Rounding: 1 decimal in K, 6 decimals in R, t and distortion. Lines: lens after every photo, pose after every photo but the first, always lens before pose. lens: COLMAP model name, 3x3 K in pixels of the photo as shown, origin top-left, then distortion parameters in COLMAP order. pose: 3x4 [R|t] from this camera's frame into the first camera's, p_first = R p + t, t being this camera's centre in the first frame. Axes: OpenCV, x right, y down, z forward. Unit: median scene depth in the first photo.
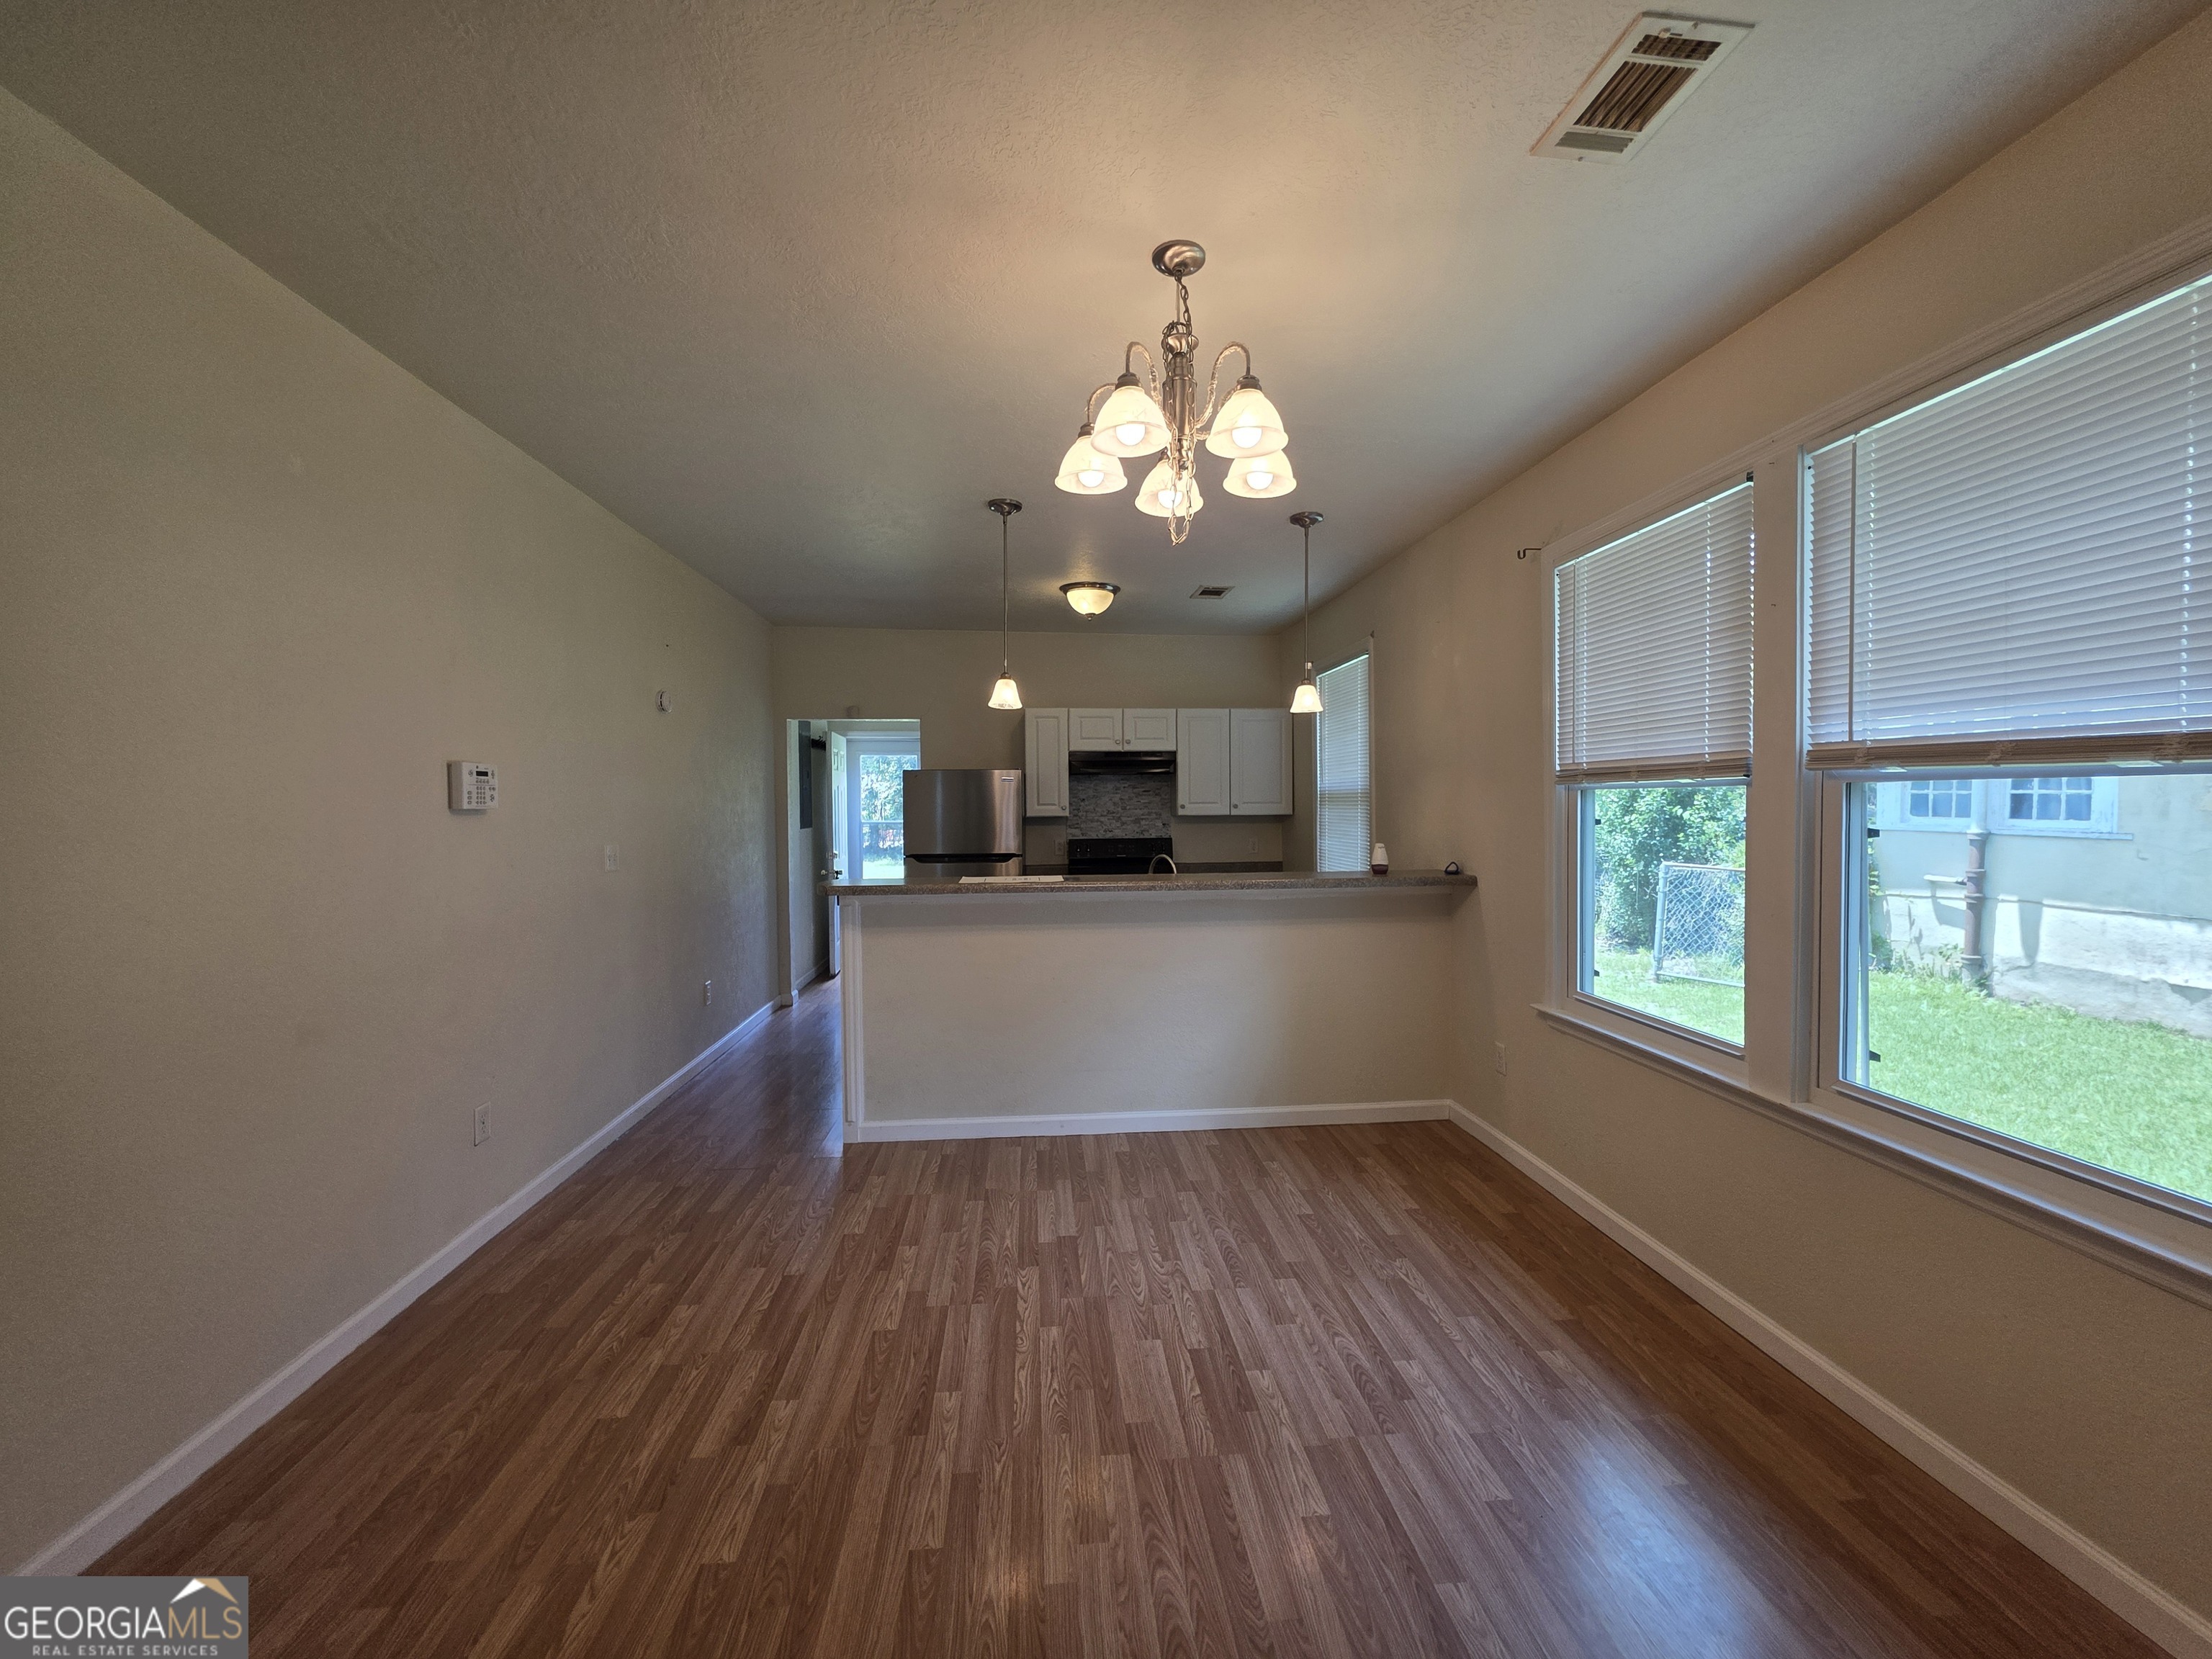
lens RADIAL K [[882.2, 0, 1118.0], [0, 882.2, 831.0], [0, 0, 1]] dist [-0.001308, 0.000047]
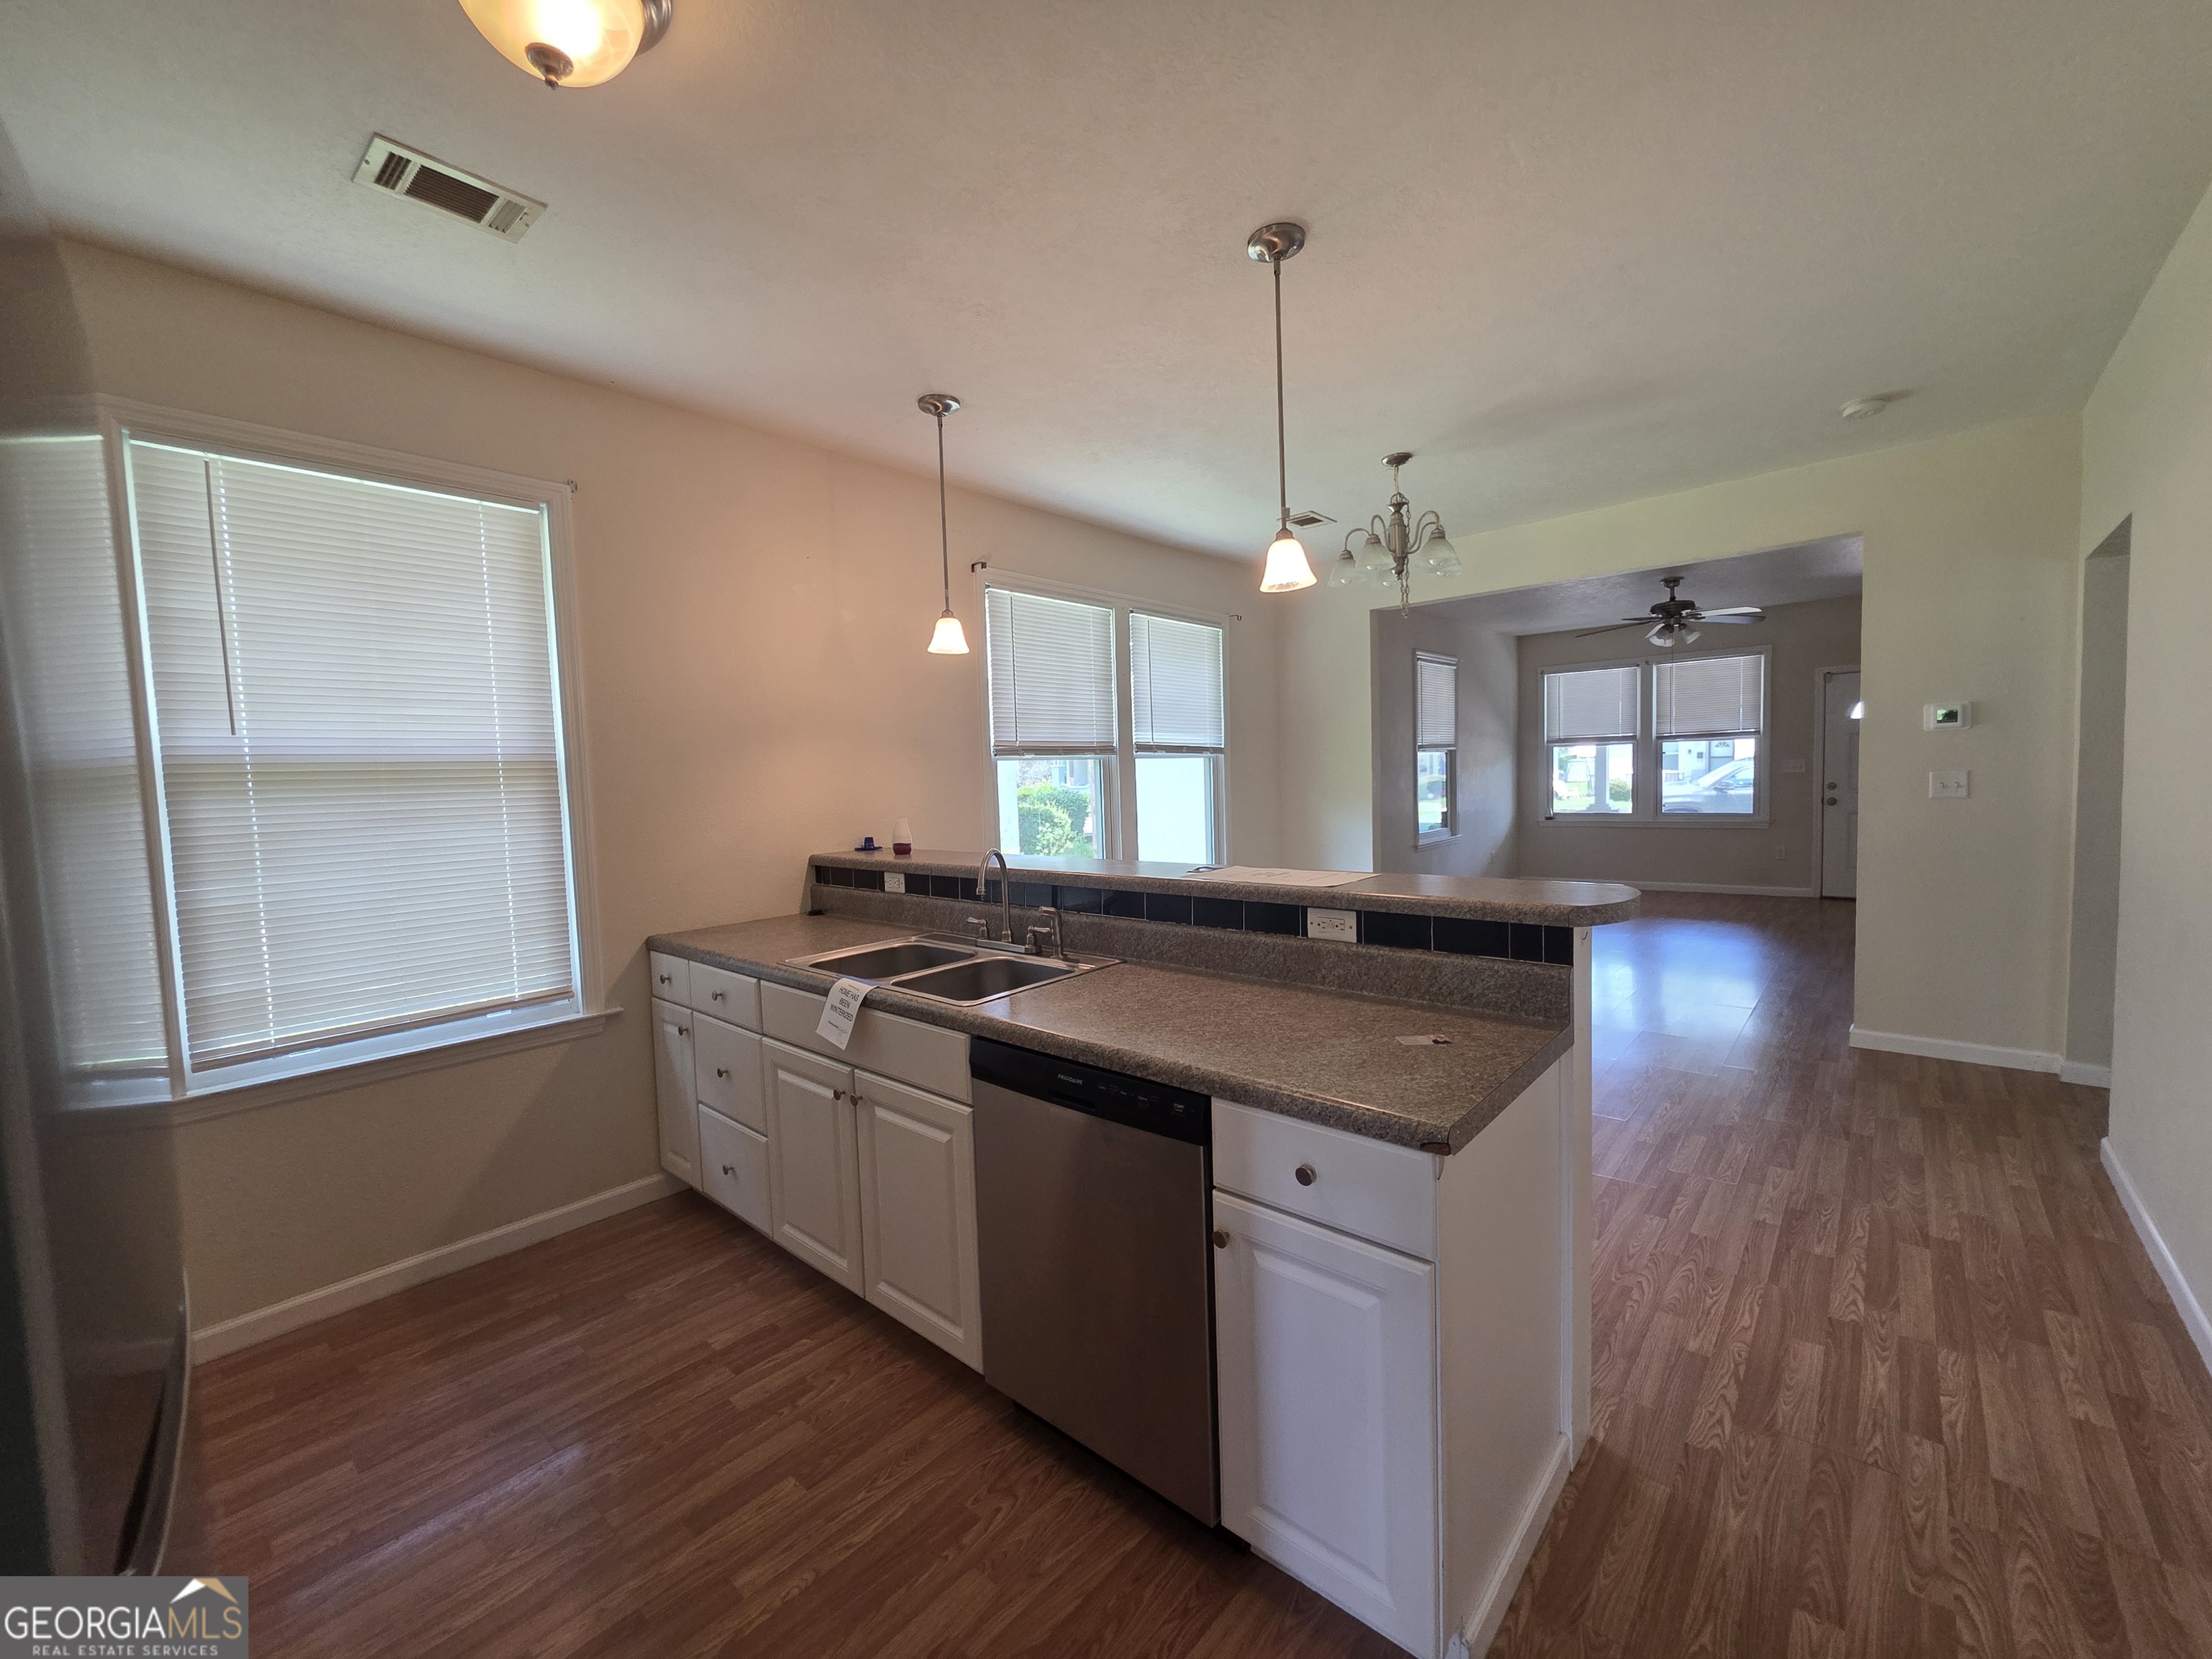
lens RADIAL K [[882.2, 0, 1118.0], [0, 882.2, 831.0], [0, 0, 1]] dist [-0.001308, 0.000047]
pose [[-0.680649, -0.013929, 0.732477, -0.678249], [0.058103, 0.995643, 0.072925, -0.032524], [-0.730302, 0.092195, -0.676875, 2.080690]]
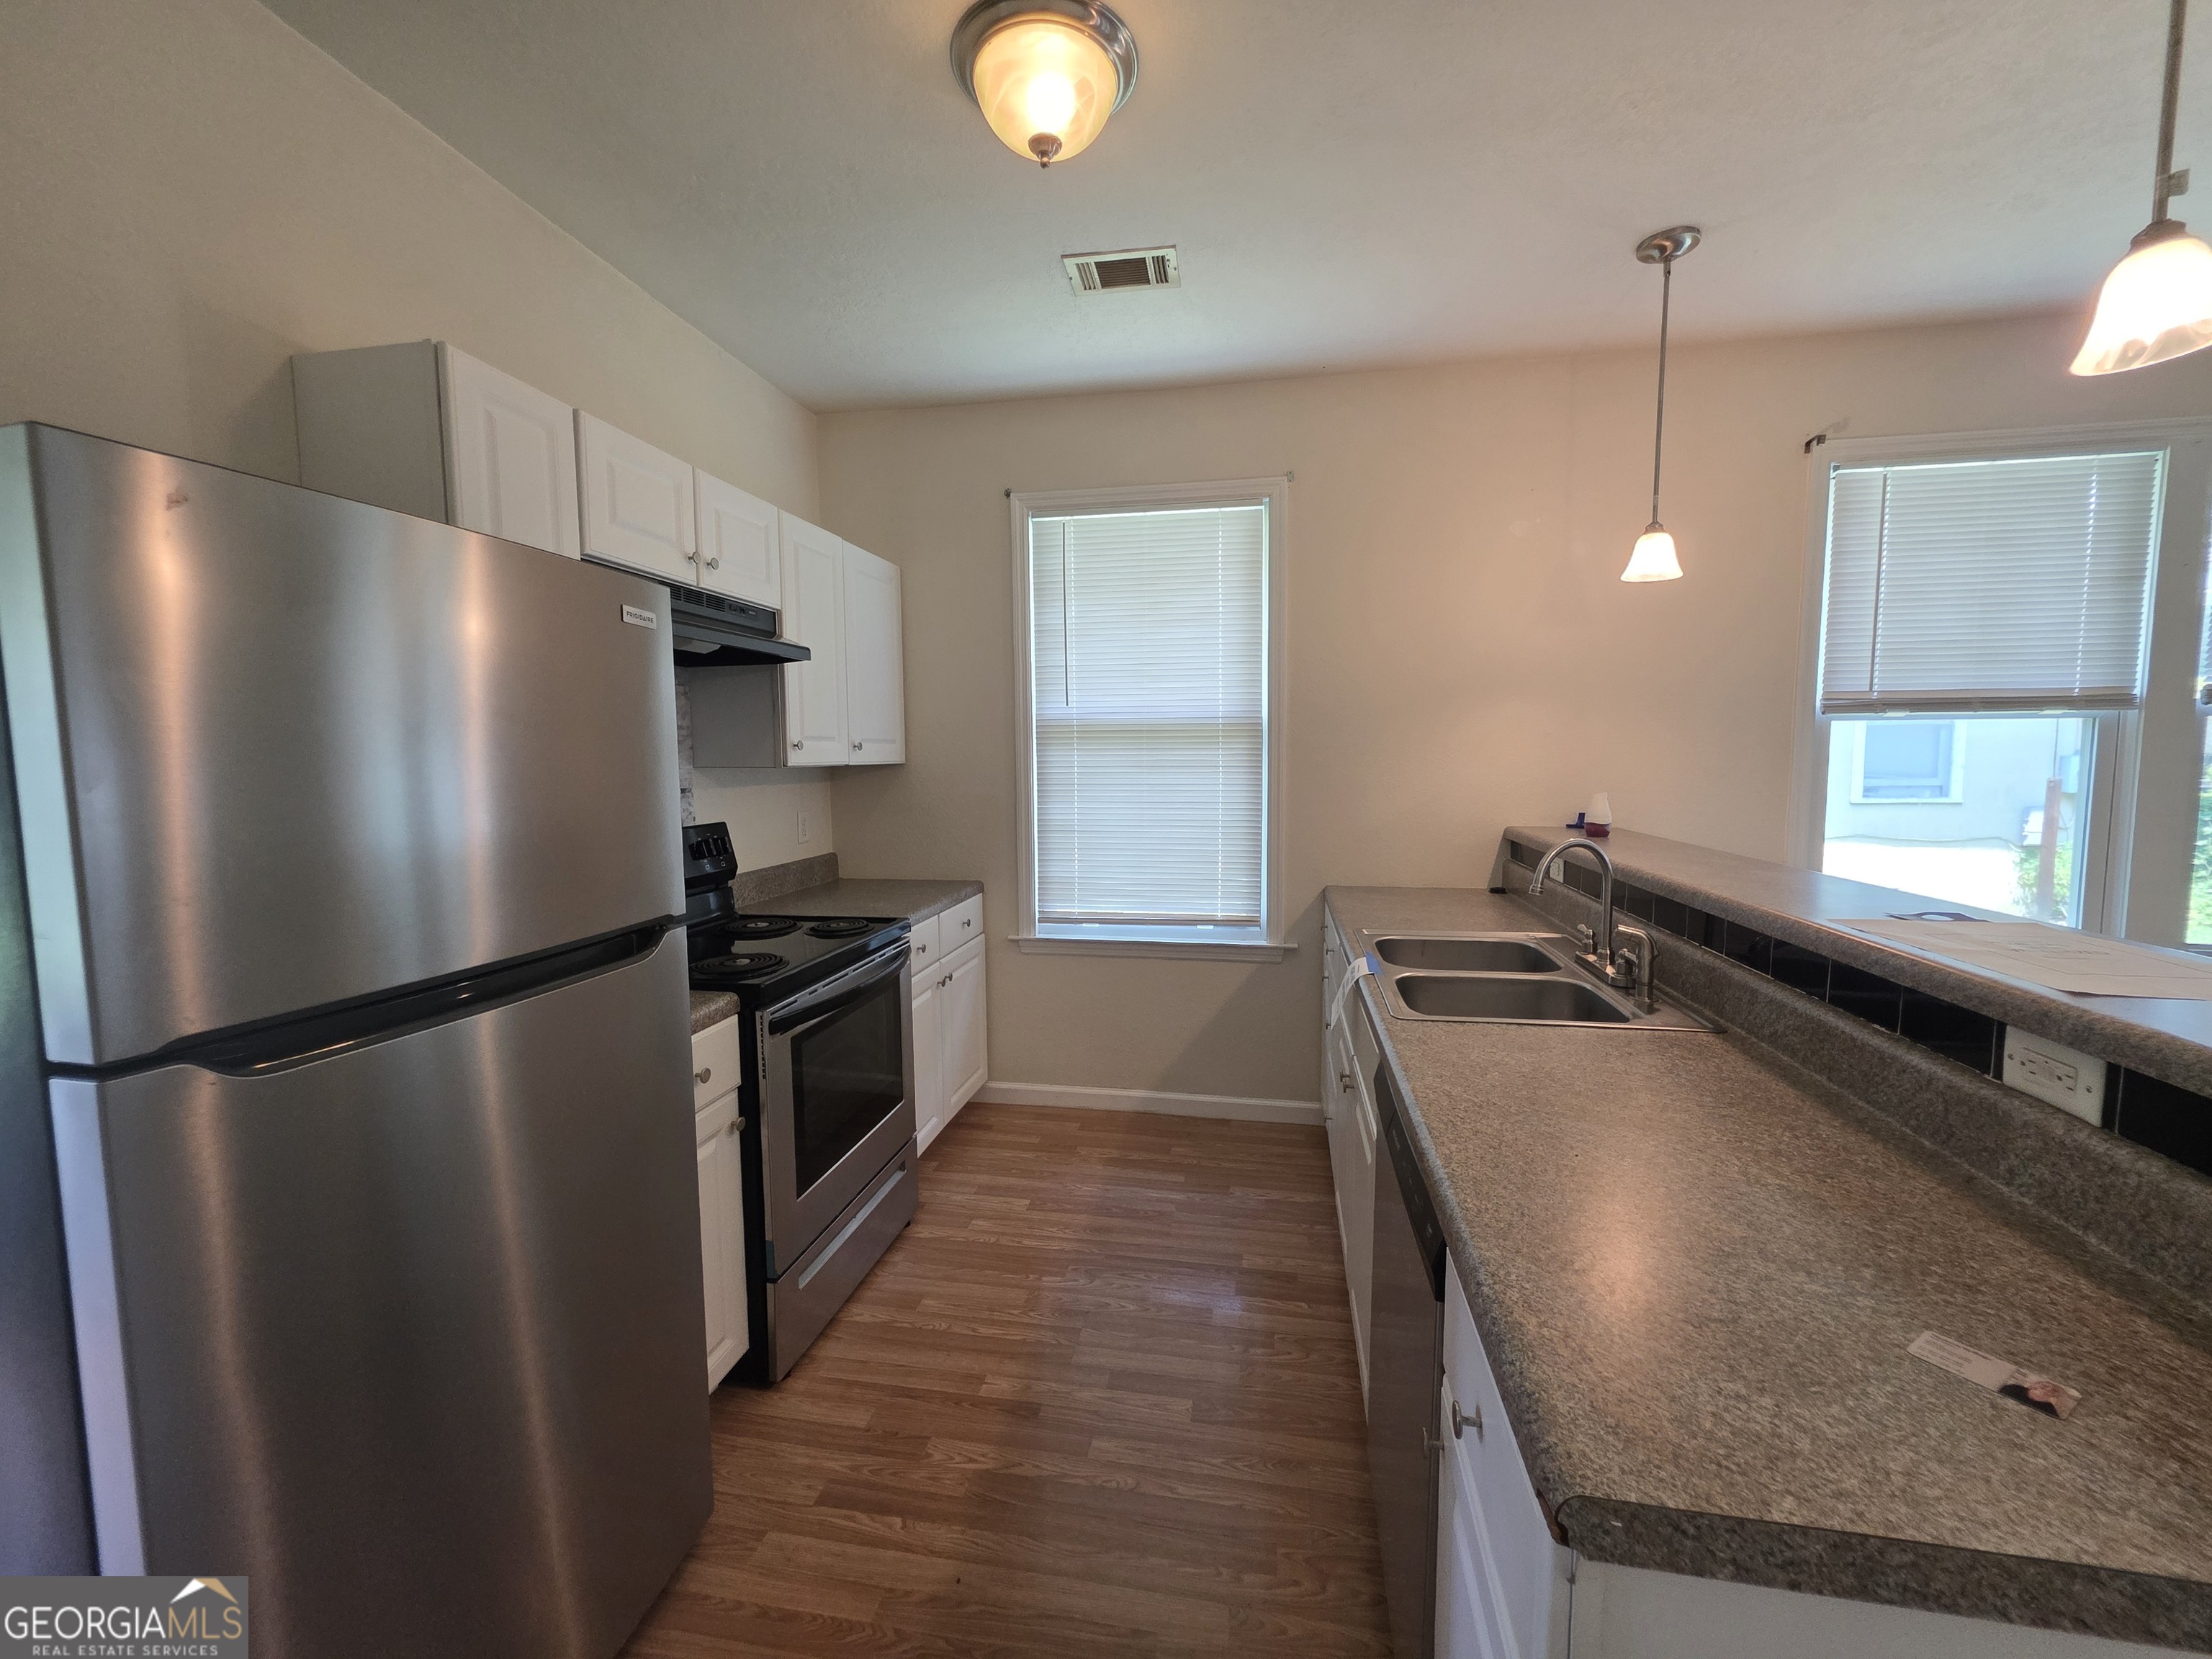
lens RADIAL K [[885.4, 0, 1106.0], [0, 885.4, 829.5], [0, 0, 1]] dist [-0.001200, 0.003048]
pose [[0.280587, -0.073363, 0.957021, -0.694992], [0.027465, 0.997280, 0.068396, -0.020028], [-0.959435, 0.007094, 0.281839, 1.710631]]
